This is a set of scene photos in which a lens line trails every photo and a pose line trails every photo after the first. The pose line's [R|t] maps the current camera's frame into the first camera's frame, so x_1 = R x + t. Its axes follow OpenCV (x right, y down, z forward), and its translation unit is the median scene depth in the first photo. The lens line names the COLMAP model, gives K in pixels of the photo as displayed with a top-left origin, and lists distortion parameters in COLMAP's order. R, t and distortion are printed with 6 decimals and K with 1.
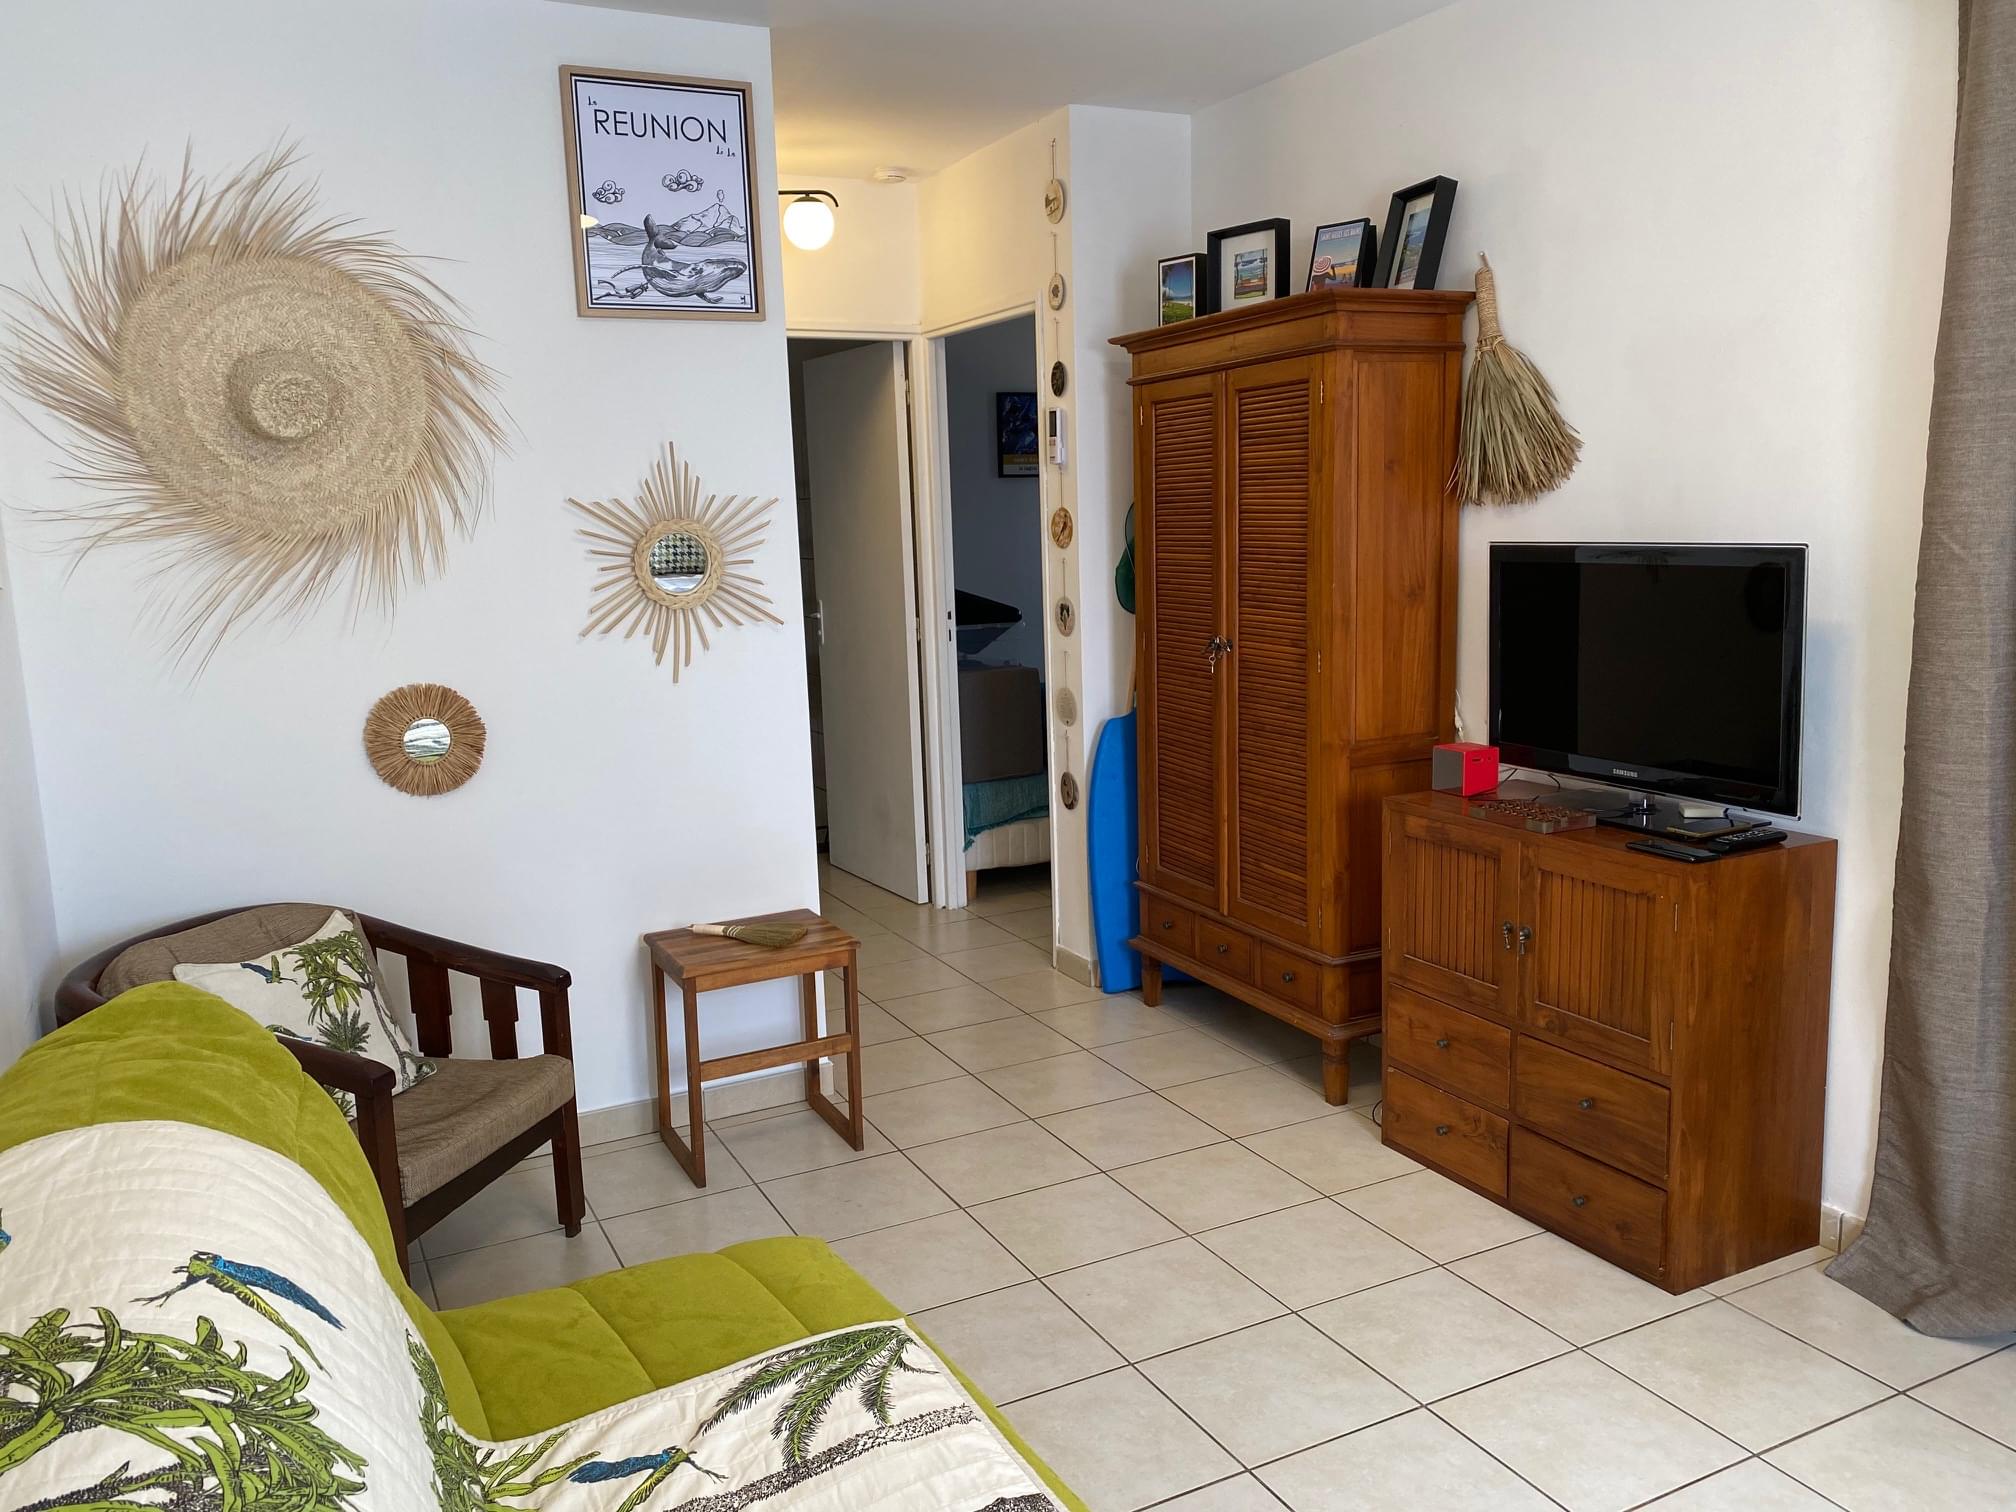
lens RADIAL K [[1543.1, 0, 1022.7], [0, 1543.1, 753.7], [0, 0, 1]] dist [0.047669, -0.053242]
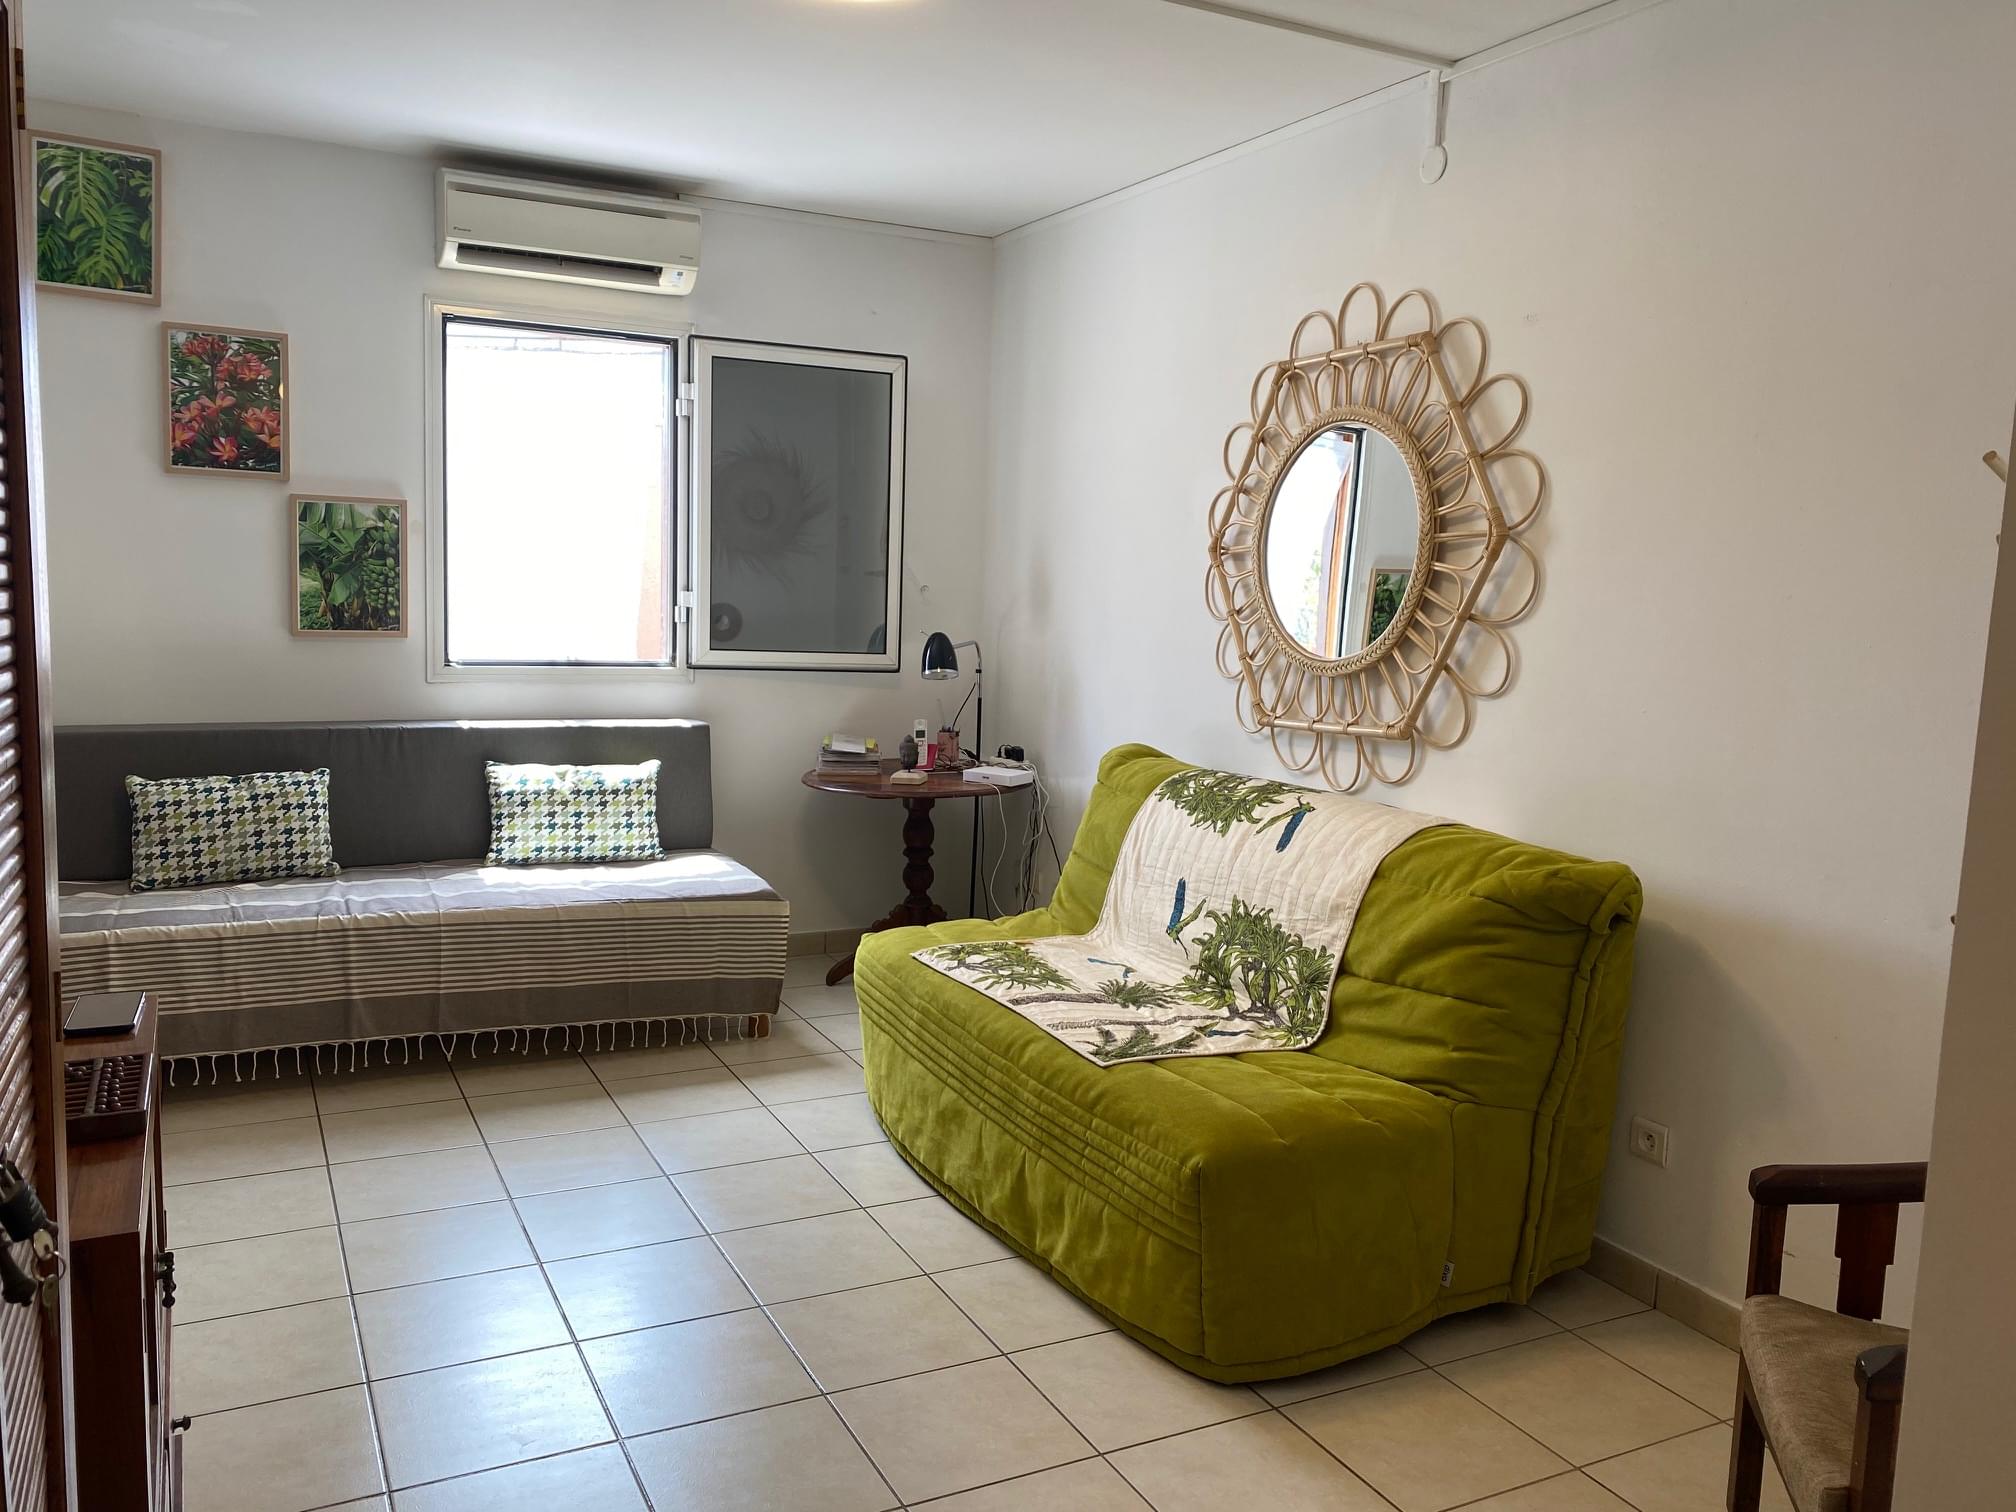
lens RADIAL K [[1543.1, 0, 1006.2], [0, 1543.1, 755.9], [0, 0, 1]] dist [0.047669, -0.053242]
pose [[-0.999904, -0.010042, -0.009550, 0.020662], [-0.012332, 0.959120, 0.282731, -0.205591], [0.006320, 0.282821, -0.959152, 1.361510]]
